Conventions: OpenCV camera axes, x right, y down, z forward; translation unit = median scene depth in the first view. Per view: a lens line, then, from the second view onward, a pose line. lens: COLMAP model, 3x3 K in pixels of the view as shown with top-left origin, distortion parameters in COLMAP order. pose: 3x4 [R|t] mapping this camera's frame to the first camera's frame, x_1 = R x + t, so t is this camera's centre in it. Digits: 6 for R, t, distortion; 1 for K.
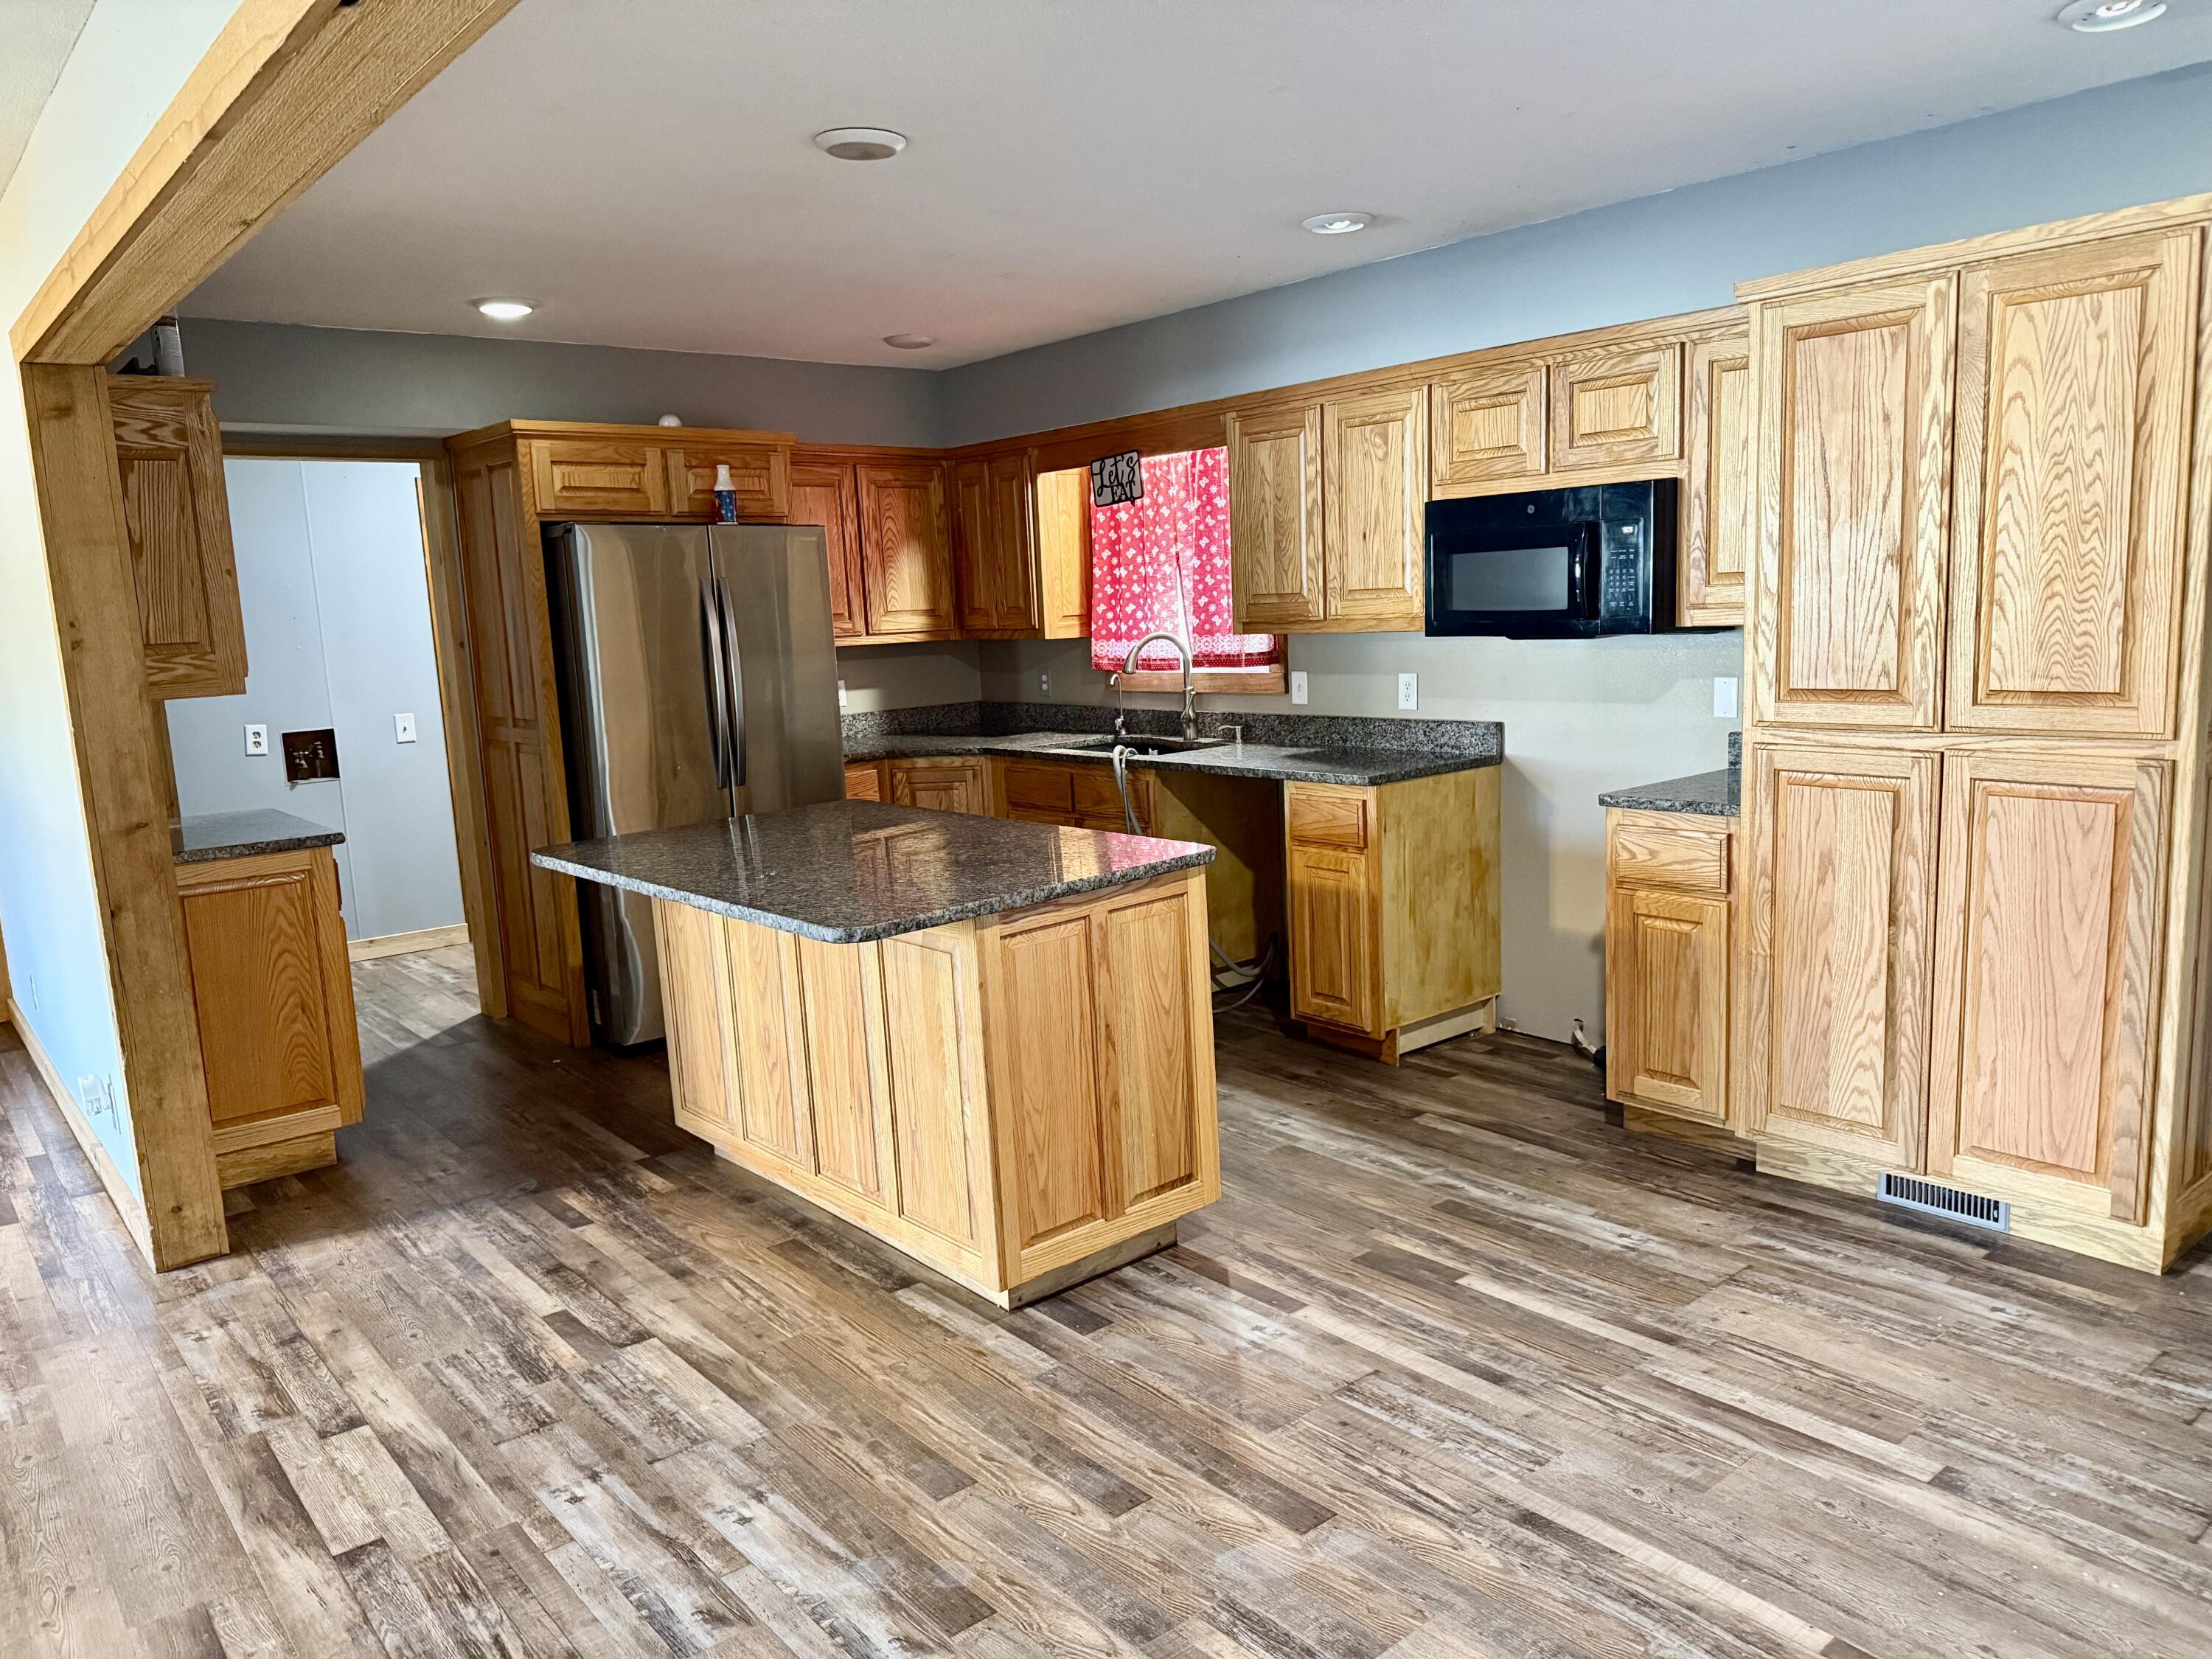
lens RADIAL K [[1546.3, 0, 1114.5], [0, 1546.3, 832.7], [0, 0, 1]] dist [0.129994, -0.236592]
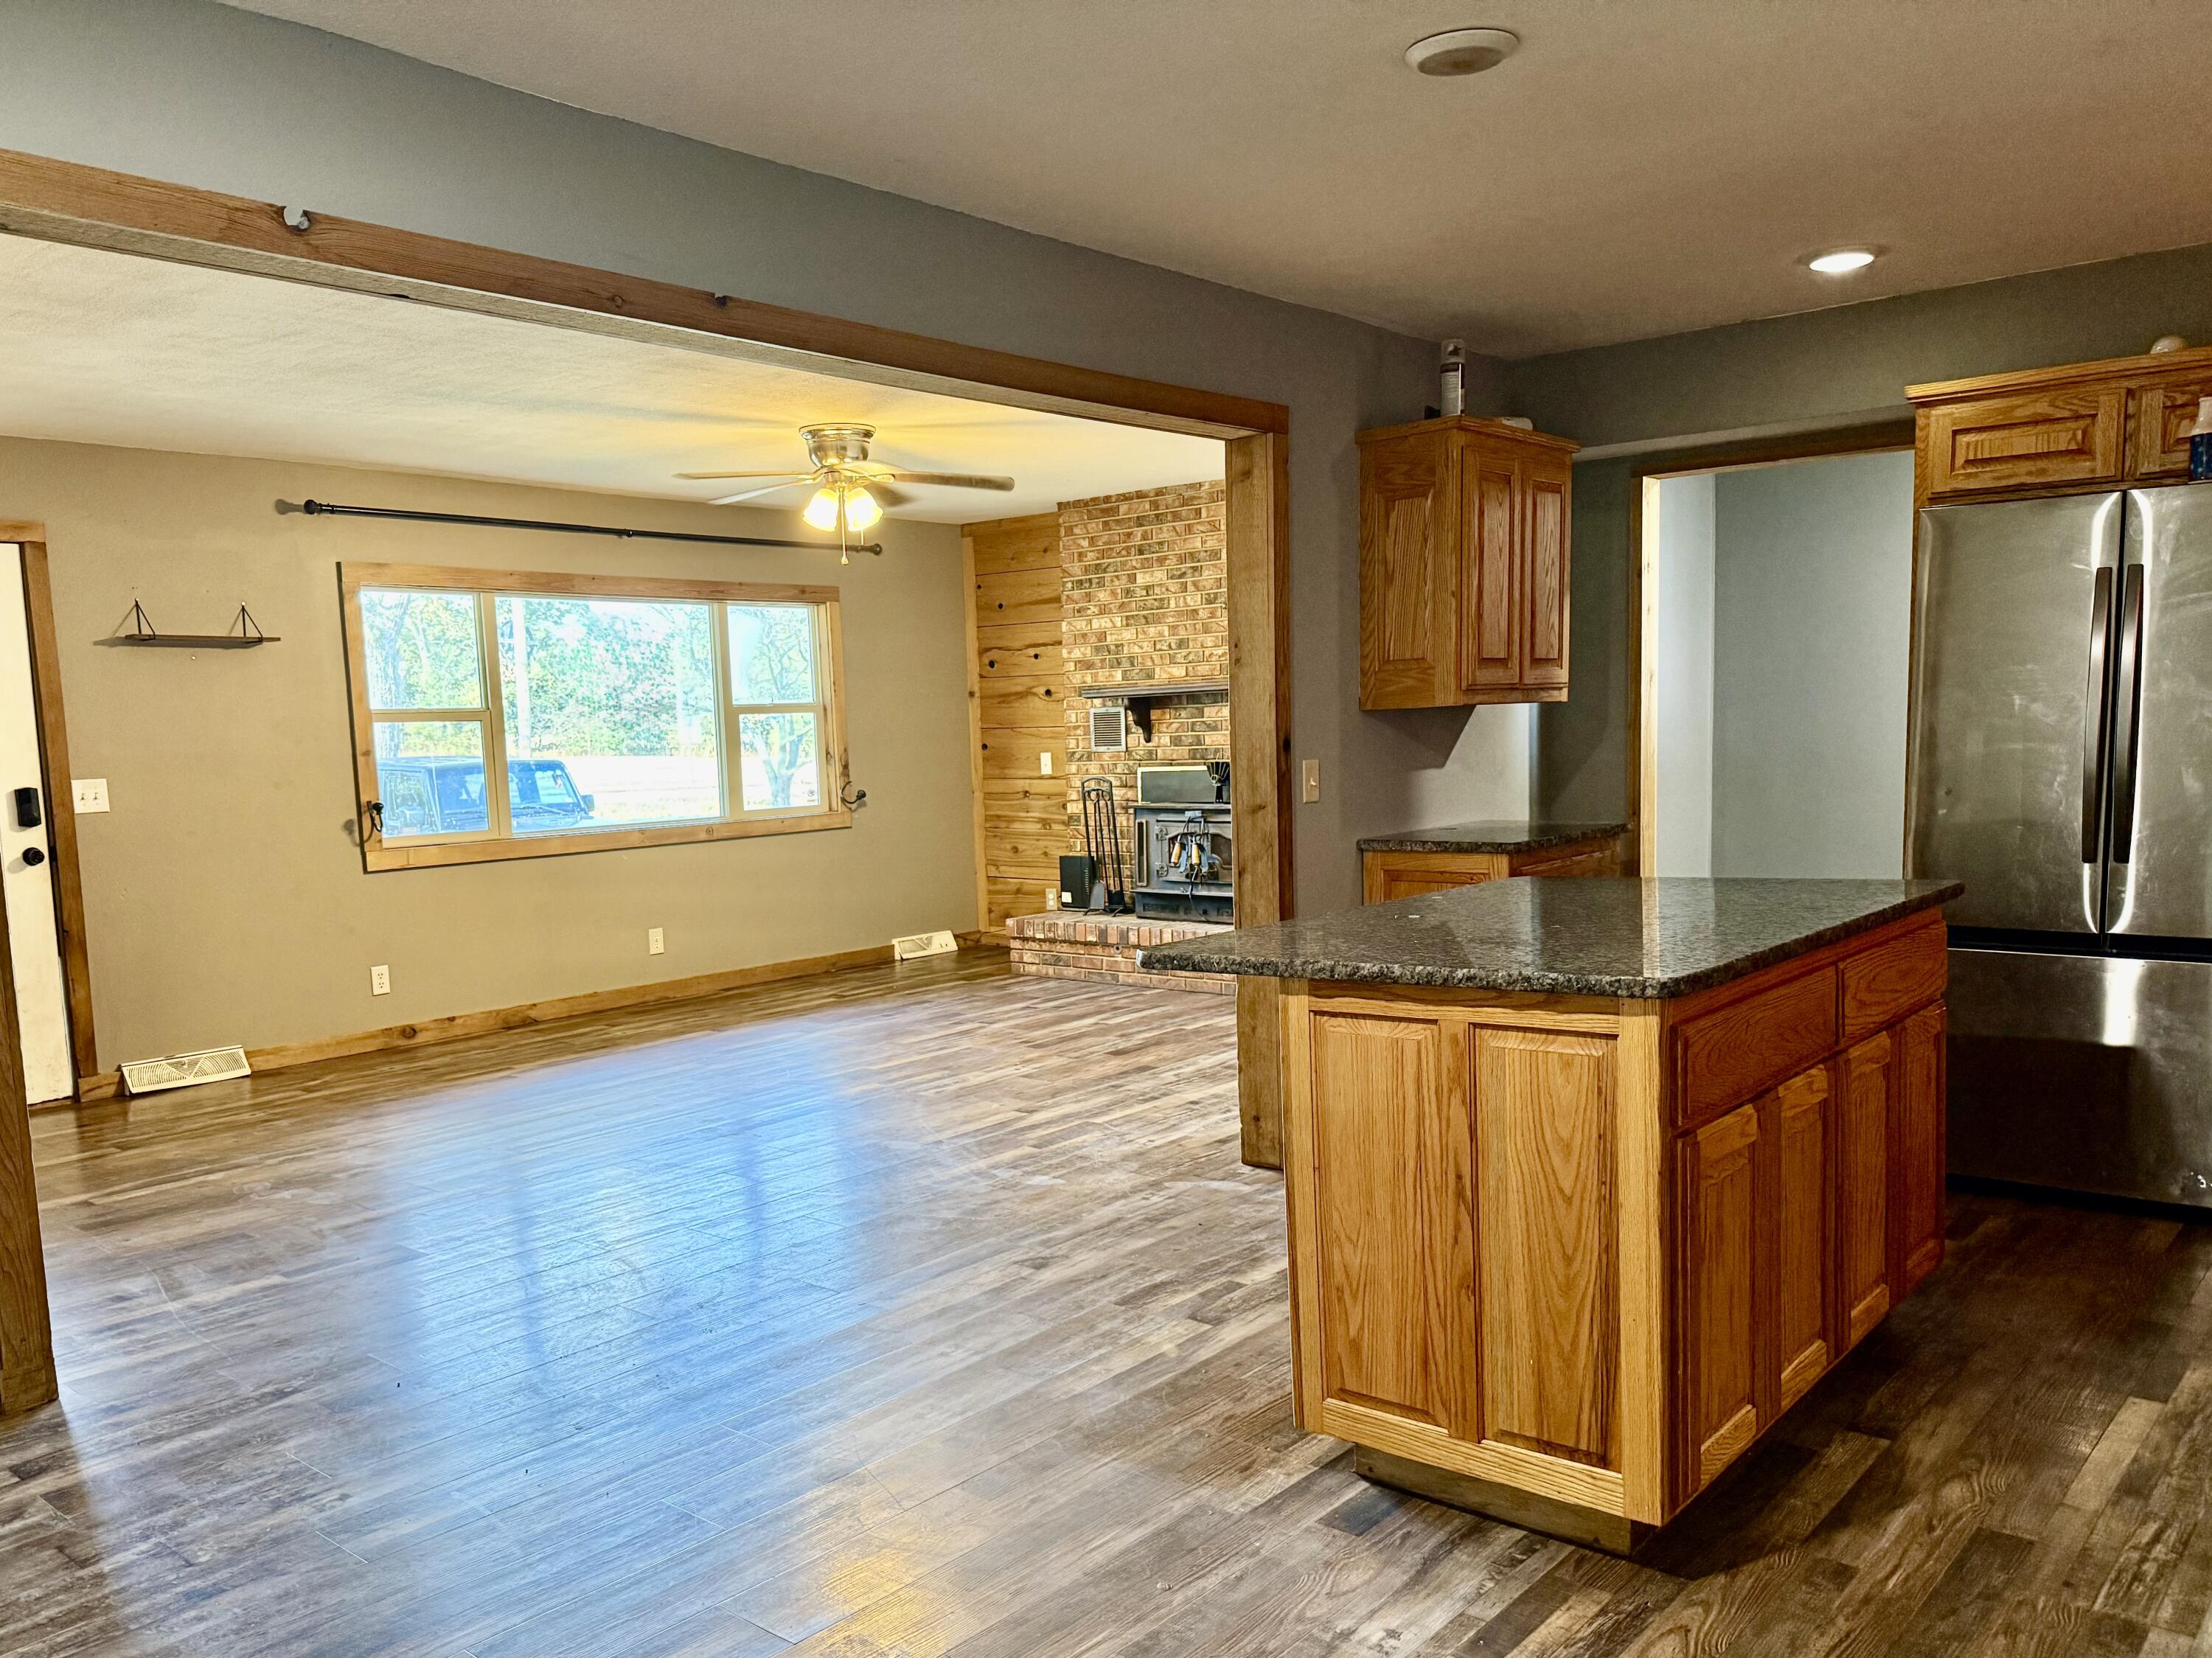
lens RADIAL K [[1684.5, 0, 994.1], [0, 1684.5, 942.0], [0, 0, 1]] dist [0.127663, -0.217515]
pose [[0.136233, 0.163584, -0.977078, 0.650322], [-0.121391, 0.981597, 0.147415, -0.068491], [0.983212, 0.098525, 0.153584, 0.568658]]
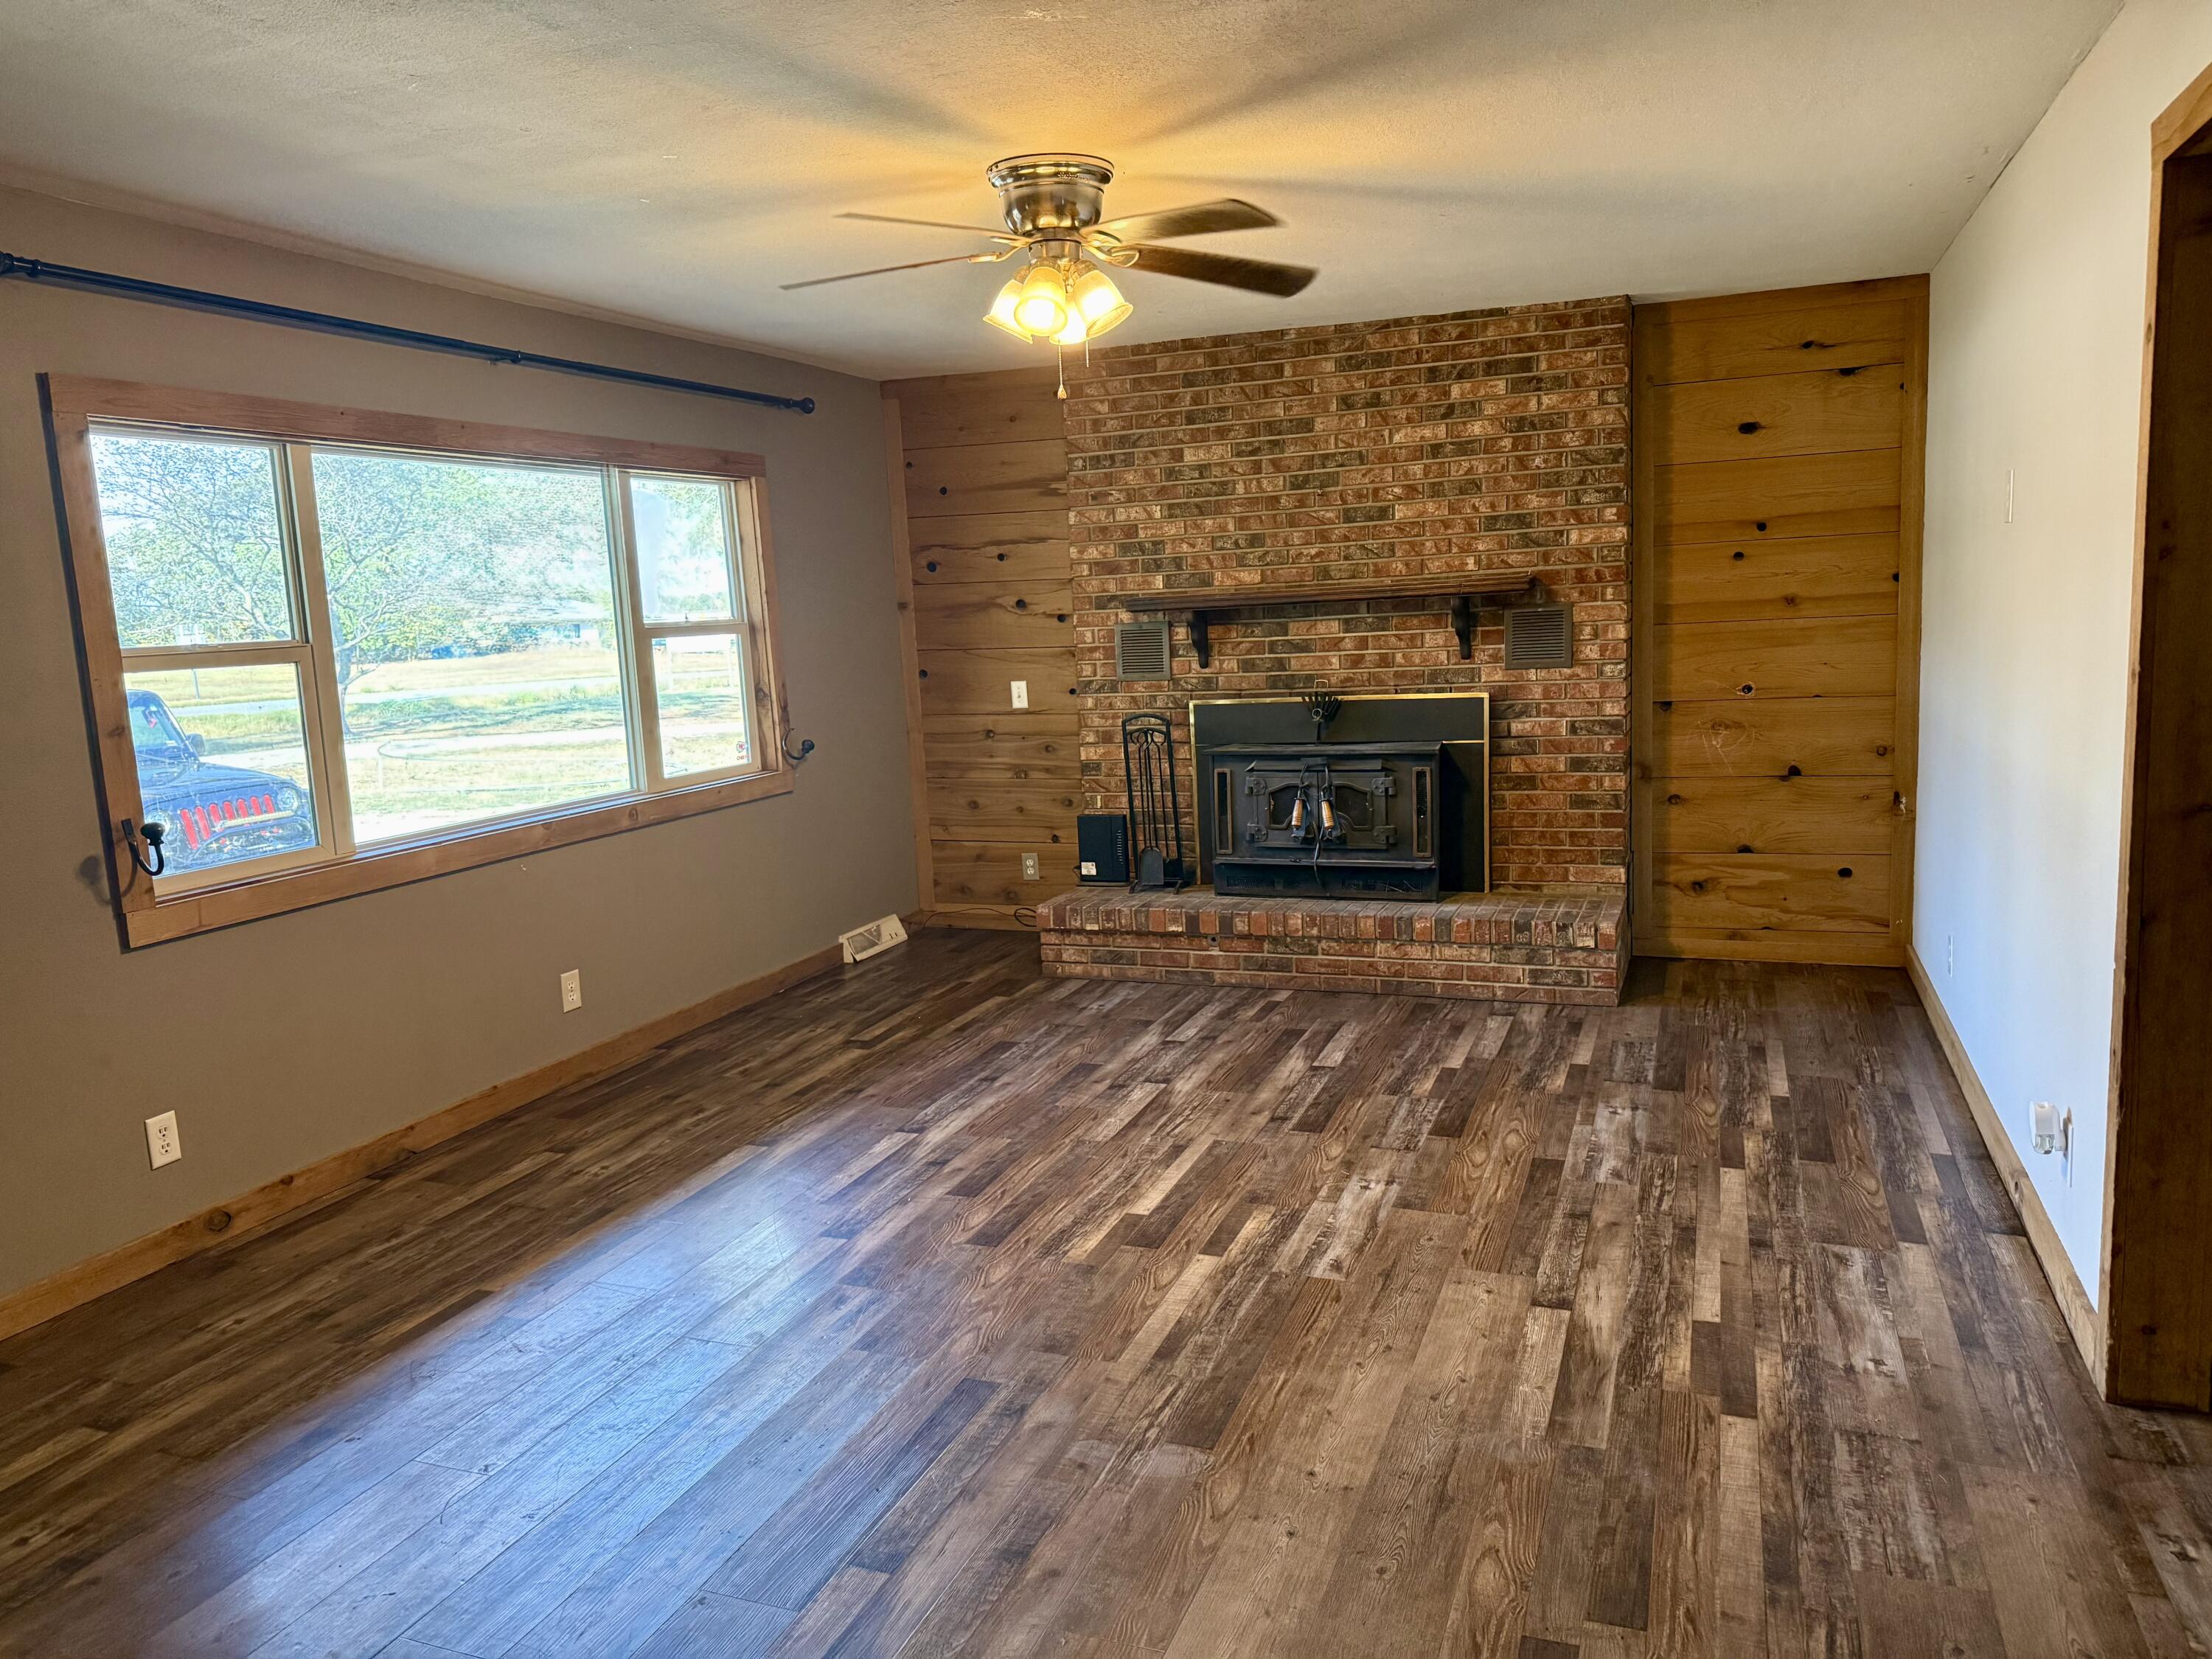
lens RADIAL K [[1528.8, 0, 1109.3], [0, 1528.8, 849.8], [0, 0, 1]] dist [0.128042, -0.233519]
pose [[0.484931, 0.158896, -0.859997, -0.242125], [-0.108023, 0.986709, 0.121396, -0.016902], [0.867855, 0.034031, 0.495650, 0.209872]]
